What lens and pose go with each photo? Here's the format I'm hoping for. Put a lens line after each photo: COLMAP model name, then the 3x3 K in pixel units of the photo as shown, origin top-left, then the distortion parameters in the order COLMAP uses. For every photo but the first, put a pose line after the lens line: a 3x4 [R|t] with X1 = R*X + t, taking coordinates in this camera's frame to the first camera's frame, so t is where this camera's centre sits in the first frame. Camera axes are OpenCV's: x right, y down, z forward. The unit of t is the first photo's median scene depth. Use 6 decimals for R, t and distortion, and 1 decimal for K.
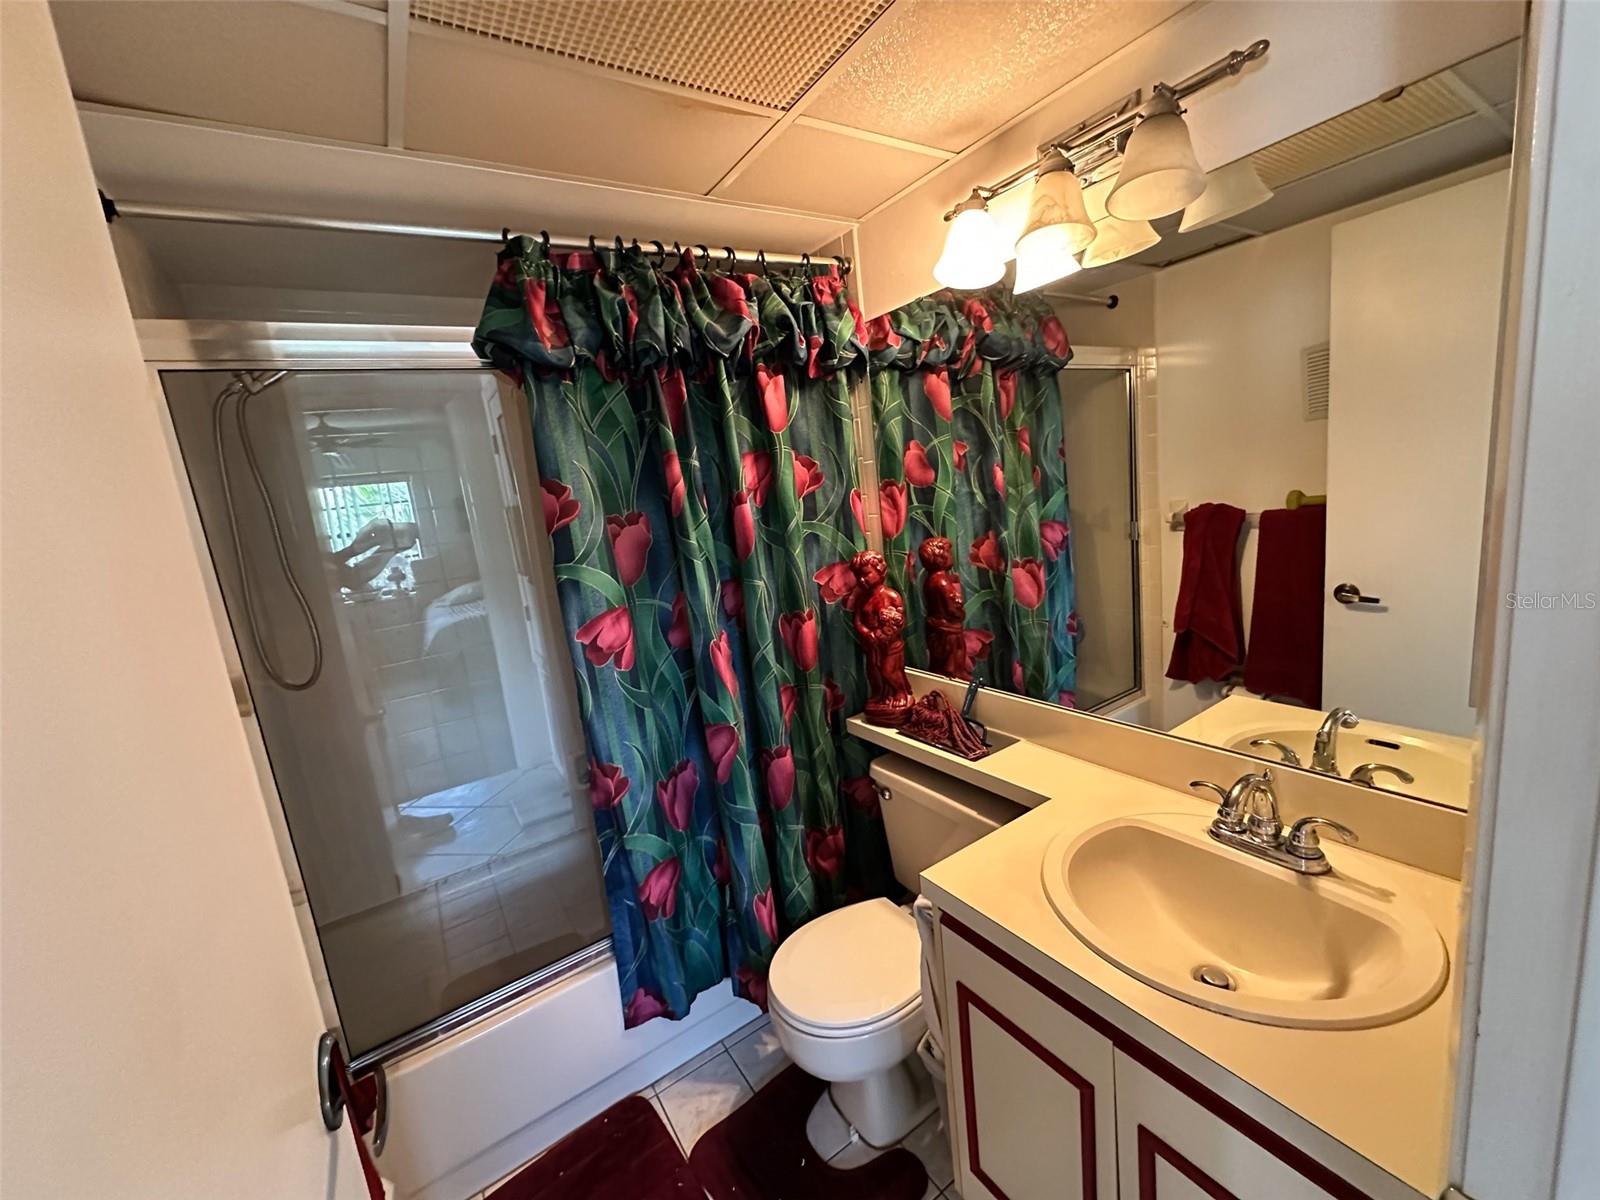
lens RADIAL K [[644.0, 0, 806.0], [0, 644.0, 596.9], [0, 0, 1]] dist [0.000273, 0.000077]
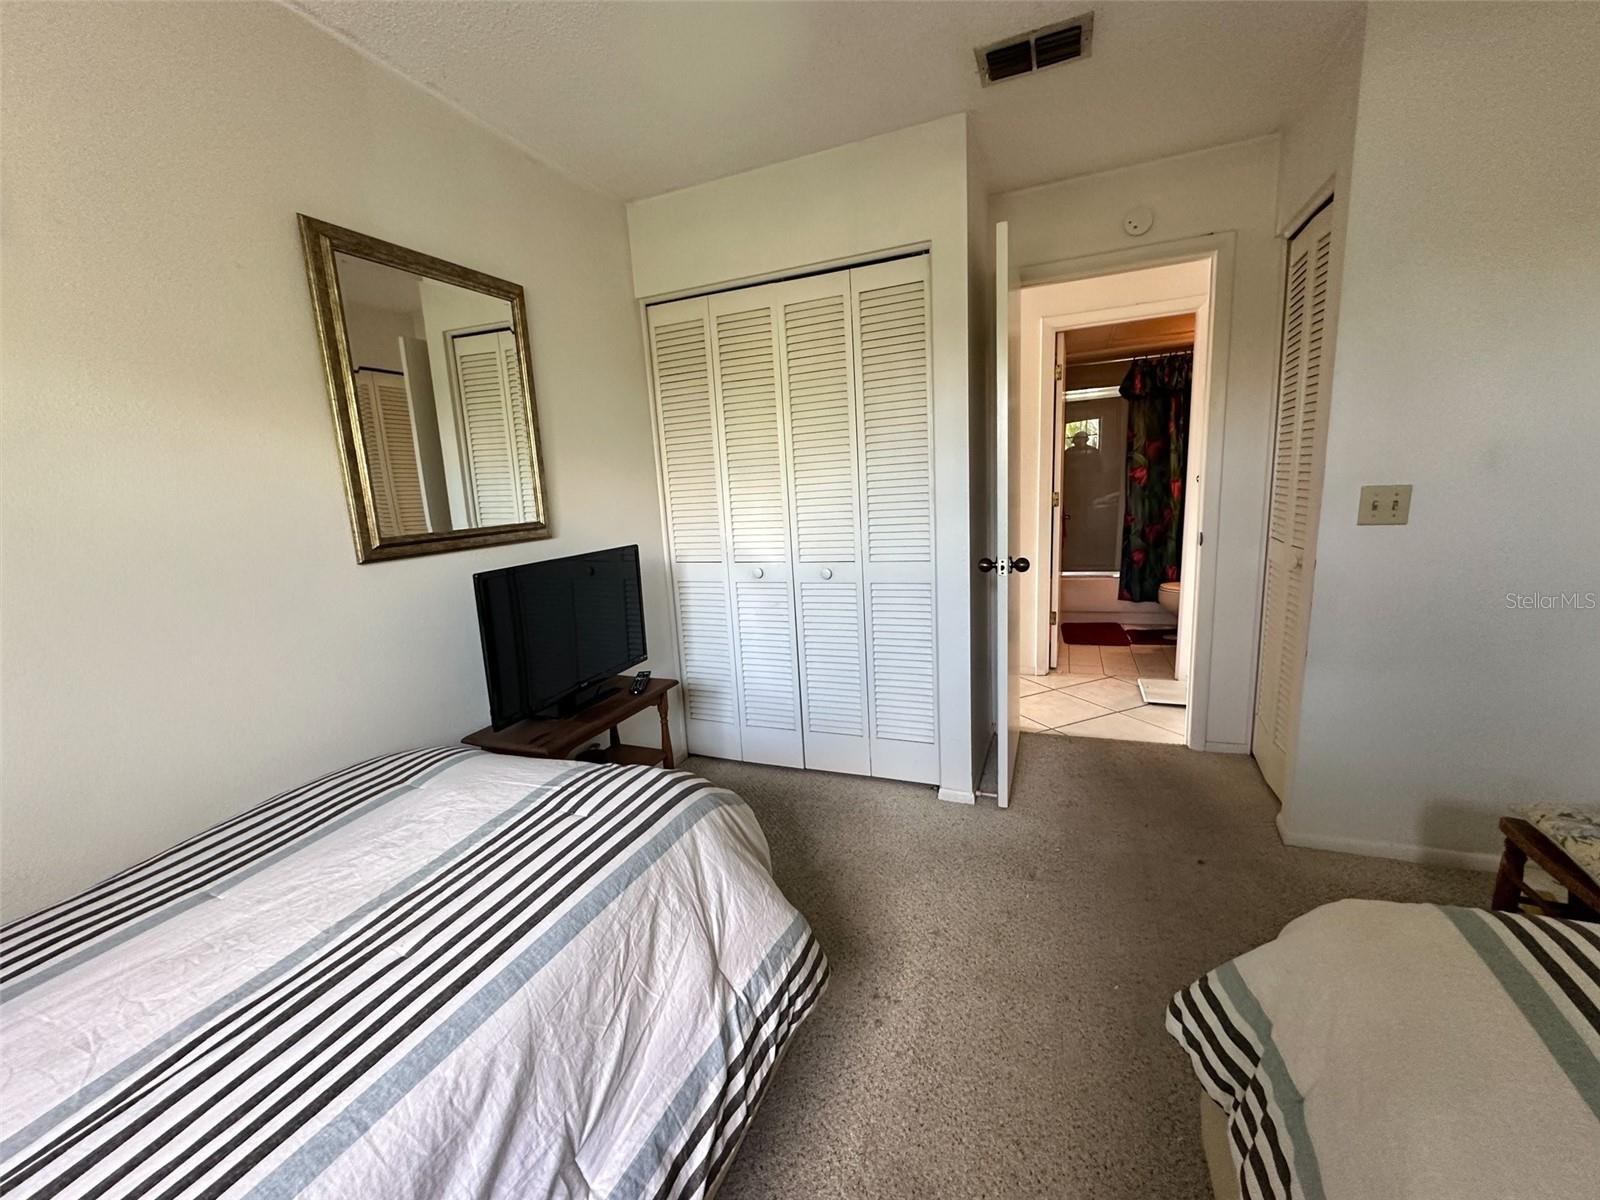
lens RADIAL K [[644.0, 0, 801.3], [0, 644.0, 596.3], [0, 0, 1]] dist [0.000273, 0.000077]
pose [[0.559298, 0.225213, -0.797787, 1.548735], [-0.151203, 0.973959, 0.168943, 0.380145], [0.815060, 0.026138, 0.578786, -2.394306]]
